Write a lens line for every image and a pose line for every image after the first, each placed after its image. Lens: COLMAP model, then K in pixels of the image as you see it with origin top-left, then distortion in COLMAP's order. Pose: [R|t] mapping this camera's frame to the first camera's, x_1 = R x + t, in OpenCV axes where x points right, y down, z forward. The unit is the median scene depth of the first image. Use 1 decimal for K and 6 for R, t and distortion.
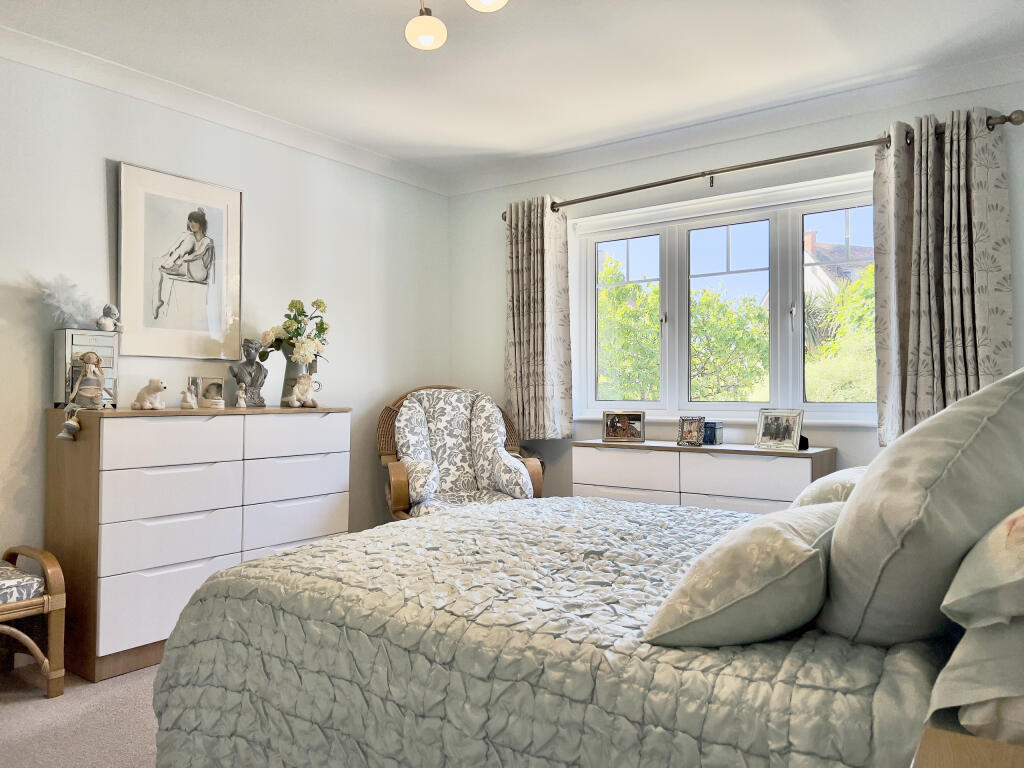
lens RADIAL K [[768.2, 0, 537.1], [0, 768.2, 382.2], [0, 0, 1]] dist [0.036631, -0.005434]
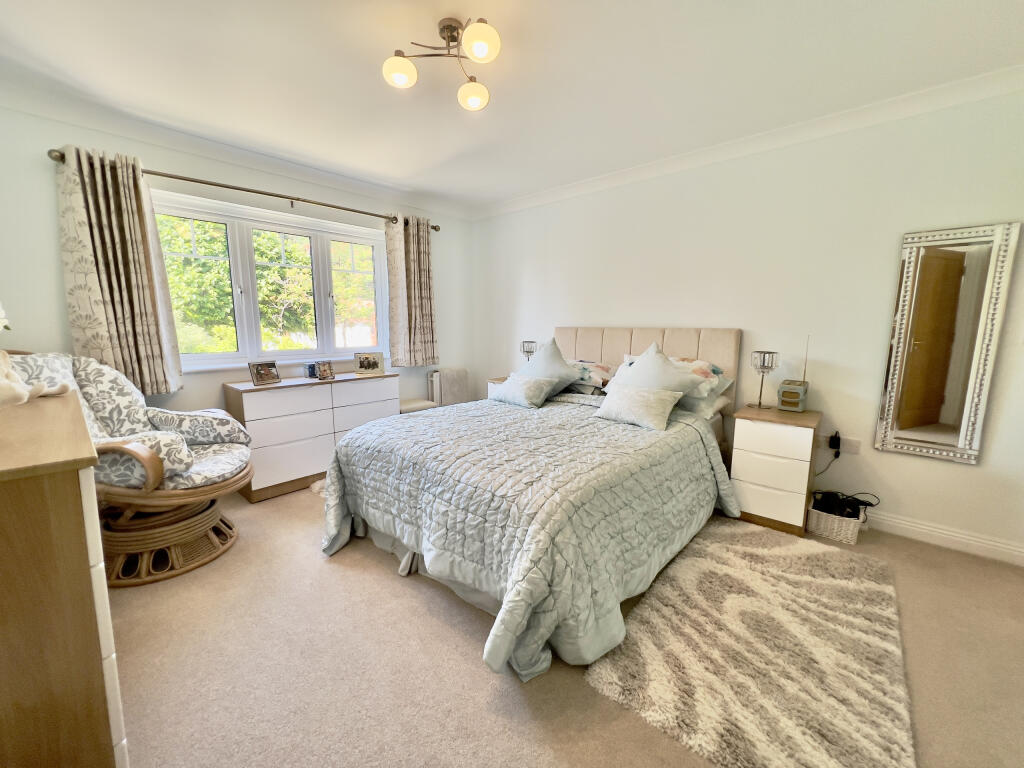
lens RADIAL K [[416.3, 0, 526.9], [0, 416.3, 382.7], [0, 0, 1]] dist [0.000422, 0.000079]
pose [[0.131948, -0.104919, 0.985688, -0.550533], [0.013836, 0.994481, 0.104002, 0.006991], [-0.991160, -0.000085, 0.132671, 0.444820]]
